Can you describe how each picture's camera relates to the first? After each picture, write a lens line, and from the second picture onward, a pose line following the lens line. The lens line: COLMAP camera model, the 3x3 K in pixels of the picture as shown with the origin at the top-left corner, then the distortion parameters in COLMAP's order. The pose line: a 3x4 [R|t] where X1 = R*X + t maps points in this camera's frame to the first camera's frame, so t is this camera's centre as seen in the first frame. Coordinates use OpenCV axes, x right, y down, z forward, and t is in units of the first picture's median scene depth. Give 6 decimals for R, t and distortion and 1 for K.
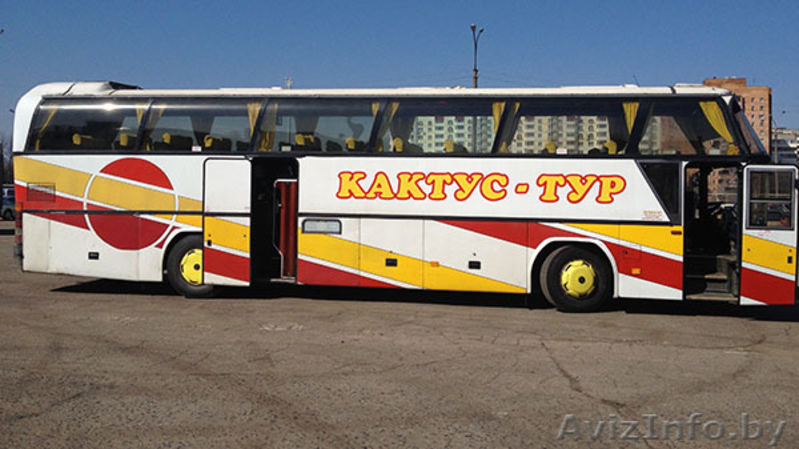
lens RADIAL K [[800.5, 0, 397.3], [0, 800.5, 224.7], [0, 0, 1]] dist [0.035034, 0.000000]
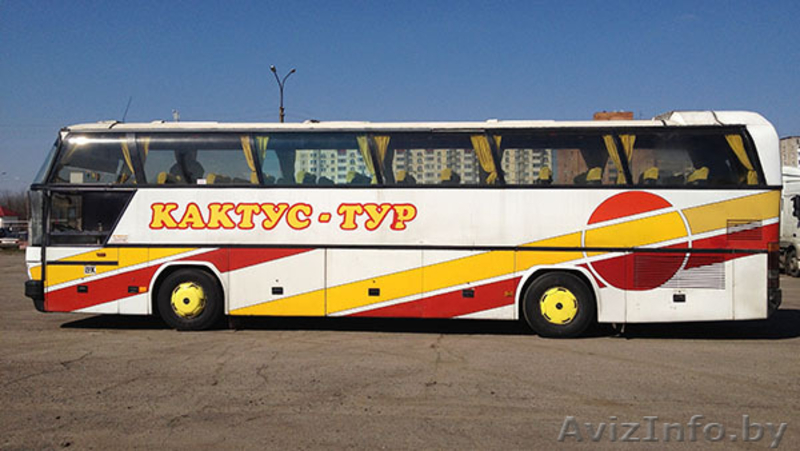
lens RADIAL K [[778.8, 0, 427.3], [0, 778.8, 226.1], [0, 0, 1]] dist [0.149431, 0.000000]
pose [[0.998360, -0.011846, 0.056007, 0.228740], [0.013868, 0.999261, -0.035853, 0.005212], [-0.055541, 0.036571, 0.997786, -0.036906]]
